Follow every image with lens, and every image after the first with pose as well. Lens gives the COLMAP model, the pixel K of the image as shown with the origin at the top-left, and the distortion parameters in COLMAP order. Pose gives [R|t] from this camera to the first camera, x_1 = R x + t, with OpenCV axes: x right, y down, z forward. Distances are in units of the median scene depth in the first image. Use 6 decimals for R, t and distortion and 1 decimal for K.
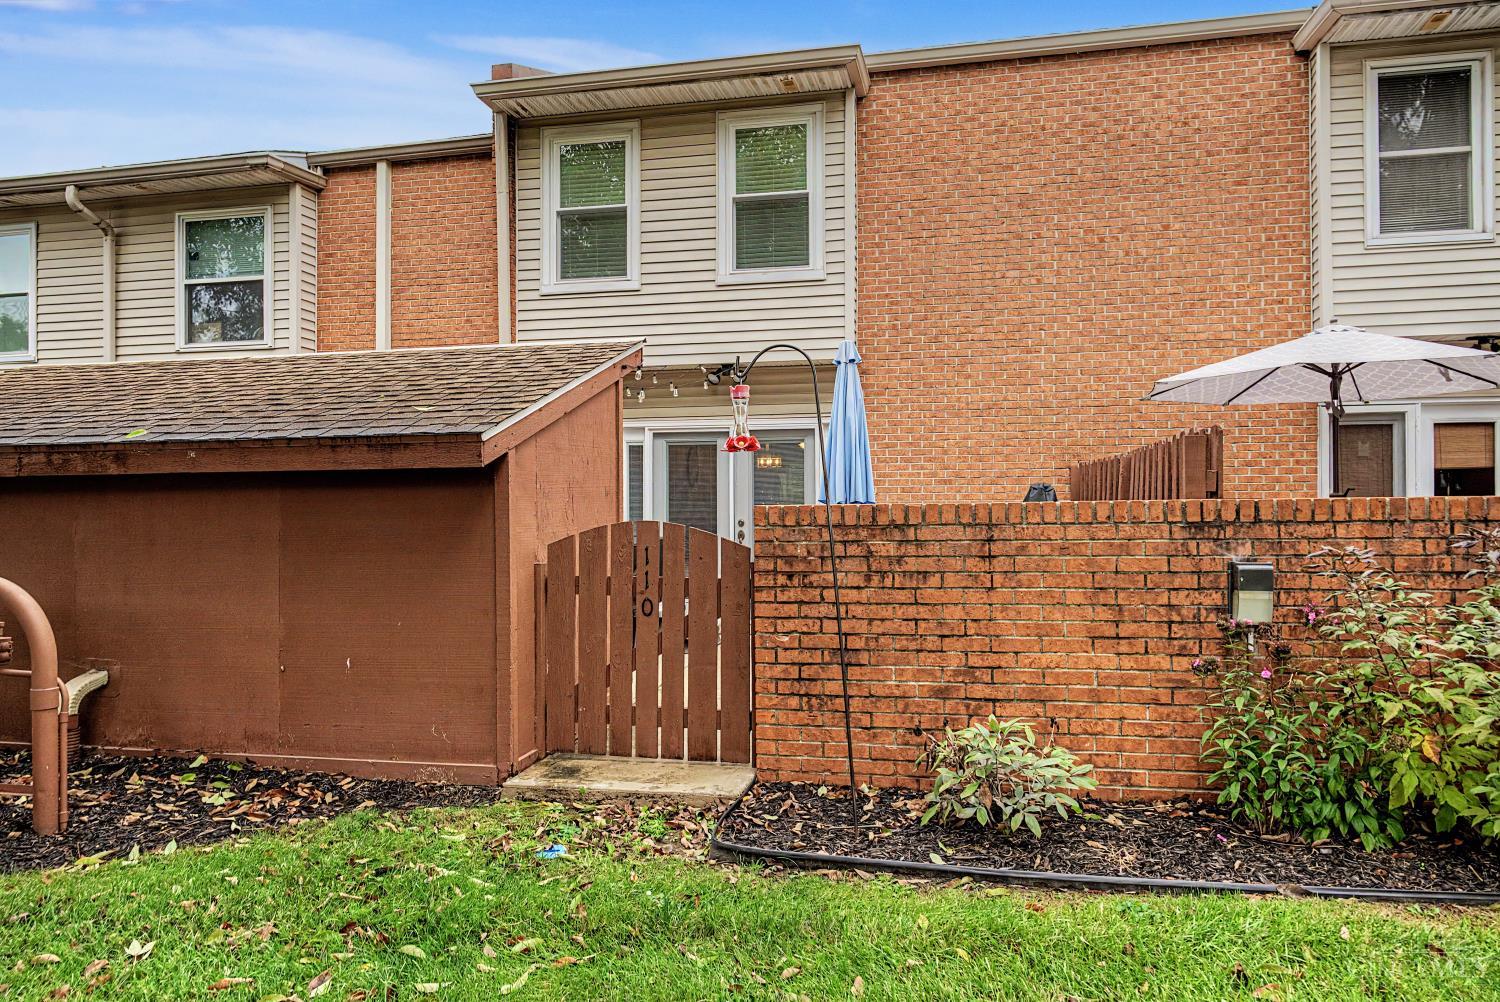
lens RADIAL K [[1057.7, 0, 750.0], [0, 1057.7, 501.0], [0, 0, 1]] dist [0.037538, -0.001261]
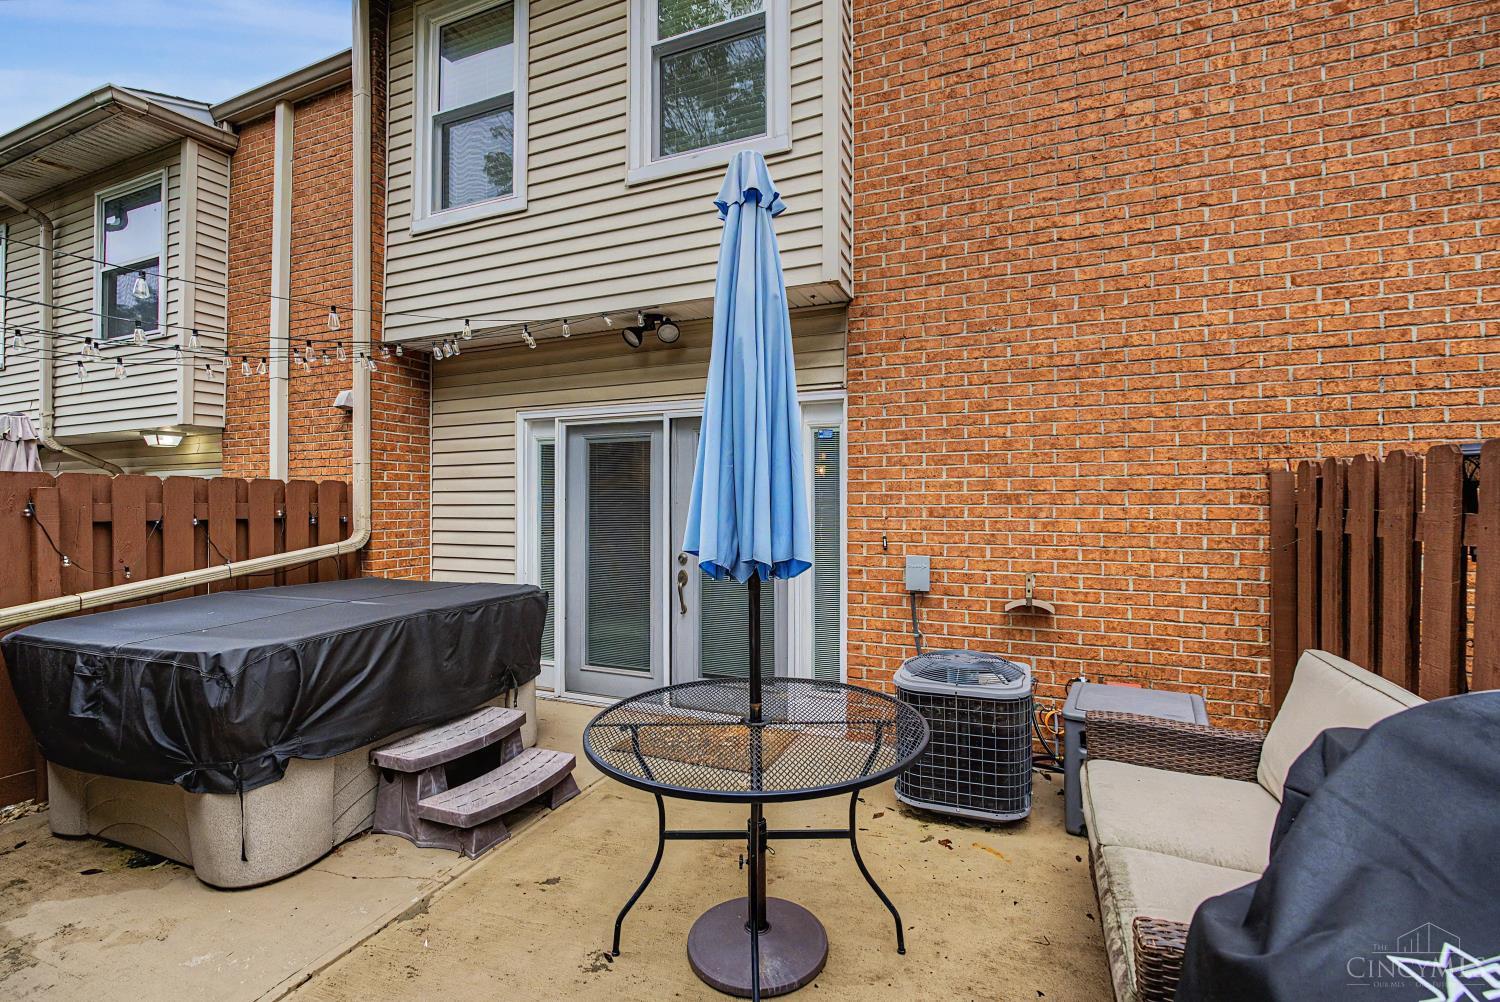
lens RADIAL K [[679.0, 0, 753.4], [0, 679.0, 497.6], [0, 0, 1]] dist [0.001052, 0.000610]
pose [[0.984561, -0.001305, -0.175037, 0.114274], [0.002013, 0.999990, 0.003867, -0.020460], [0.175031, -0.004160, 0.984554, 0.621755]]
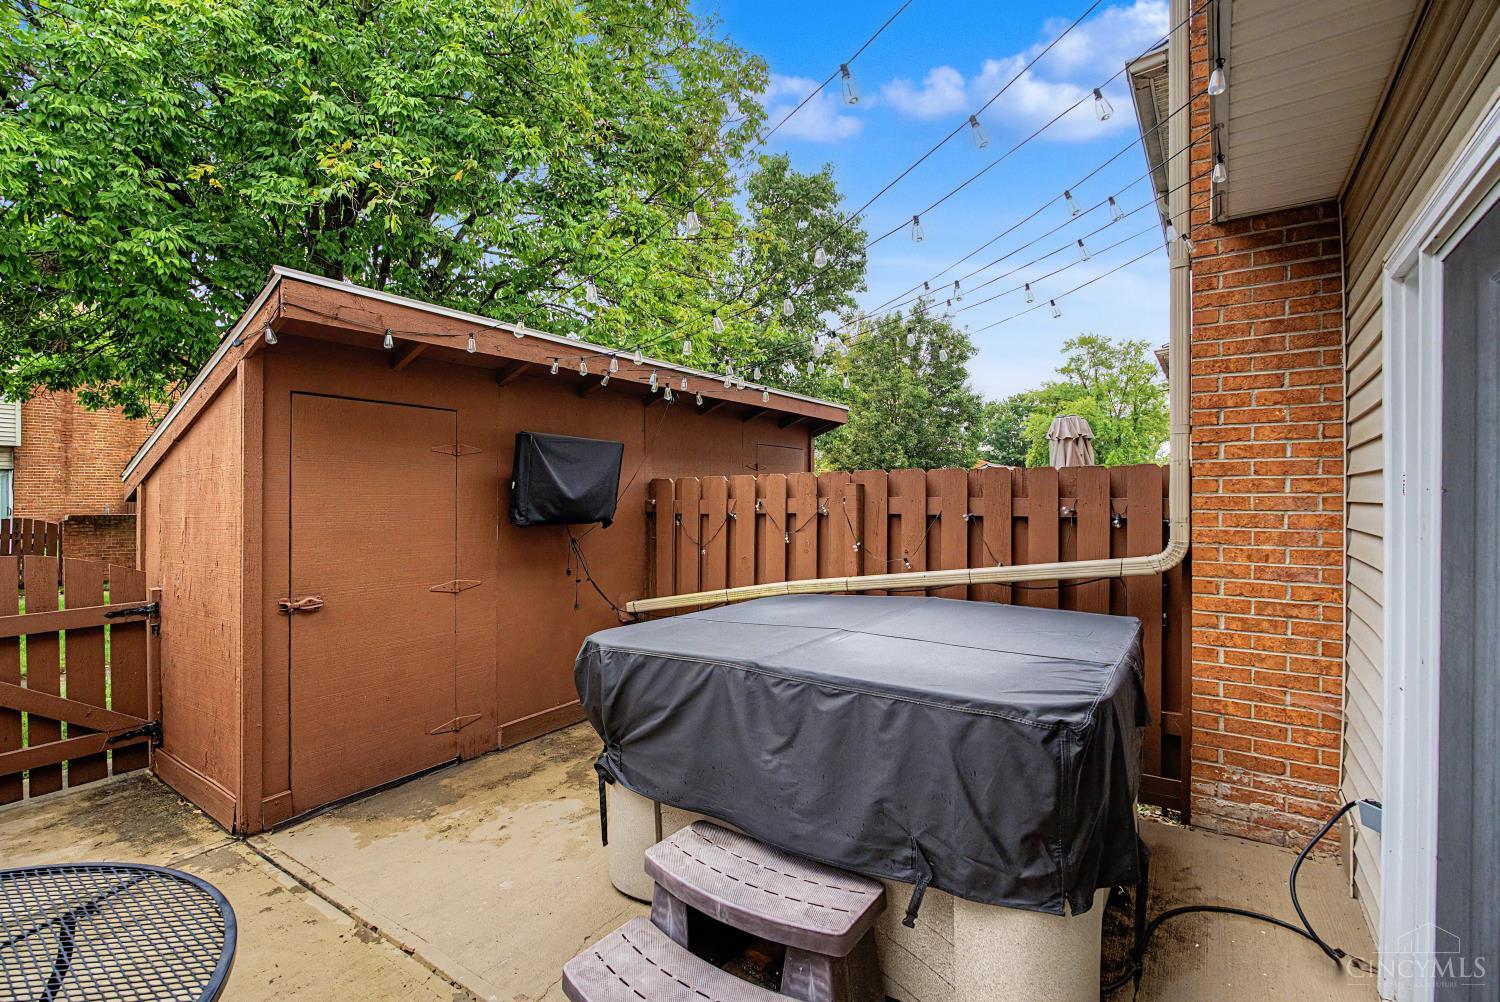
lens RADIAL K [[679.0, 0, 753.4], [0, 679.0, 497.6], [0, 0, 1]] dist [0.001052, 0.000610]
pose [[-0.368742, 0.004968, -0.929519, 0.100618], [0.009257, 0.999956, 0.001672, -0.017331], [0.929486, -0.007988, -0.368772, 1.044981]]
